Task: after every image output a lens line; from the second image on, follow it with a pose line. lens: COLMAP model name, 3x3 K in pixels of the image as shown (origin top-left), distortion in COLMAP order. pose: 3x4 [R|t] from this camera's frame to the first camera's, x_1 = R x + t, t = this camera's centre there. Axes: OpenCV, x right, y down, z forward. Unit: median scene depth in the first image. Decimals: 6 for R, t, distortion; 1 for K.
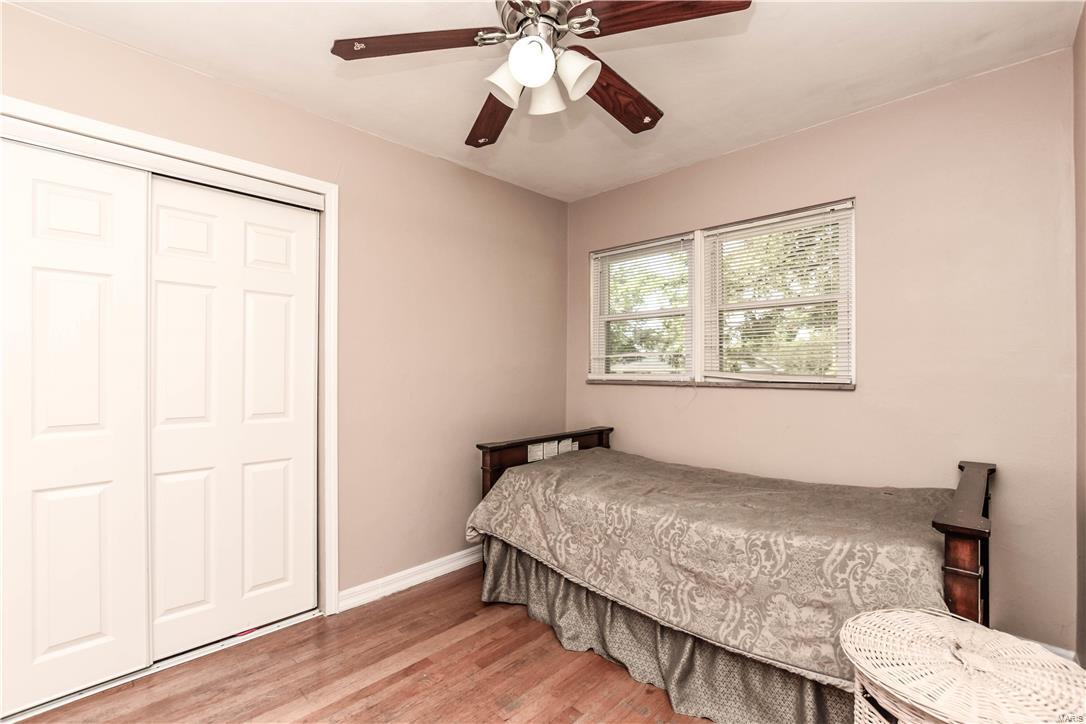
lens RADIAL K [[488.0, 0, 541.1], [0, 488.0, 369.6], [0, 0, 1]] dist [-0.015861, 0.000395]
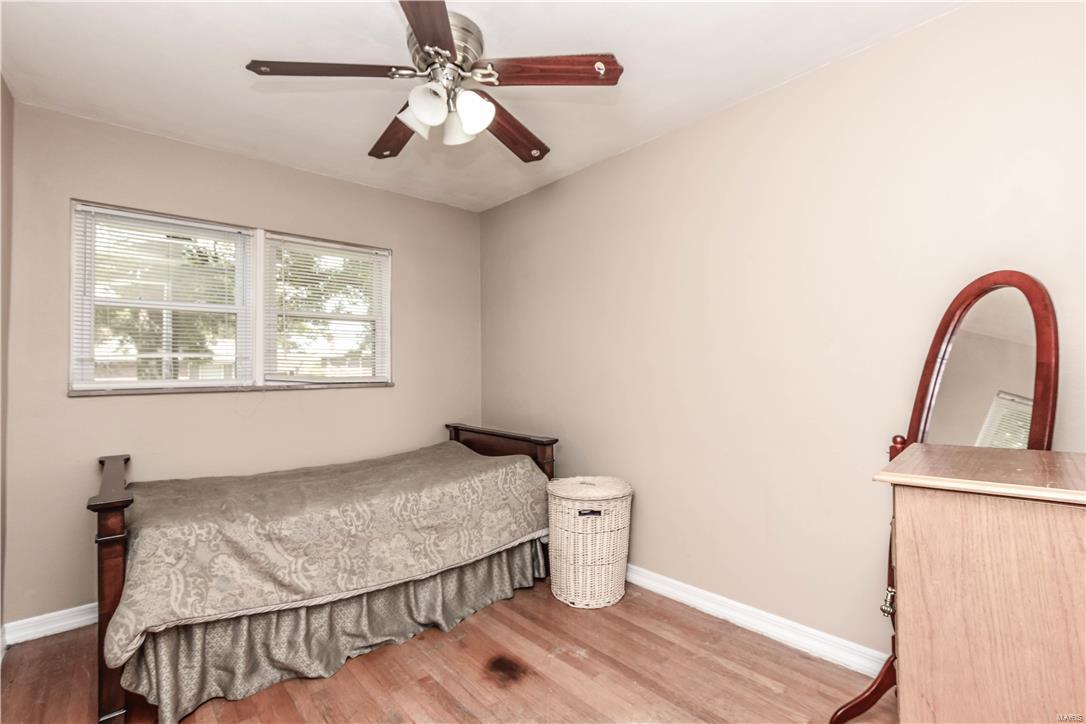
lens RADIAL K [[488.0, 0, 544.8], [0, 488.0, 364.9], [0, 0, 1]] dist [-0.015861, 0.000395]
pose [[0.066309, 0.008369, 0.997764, -0.906499], [0.010066, 0.999908, -0.009056, -0.003010], [-0.997748, 0.010644, 0.066219, 0.565815]]
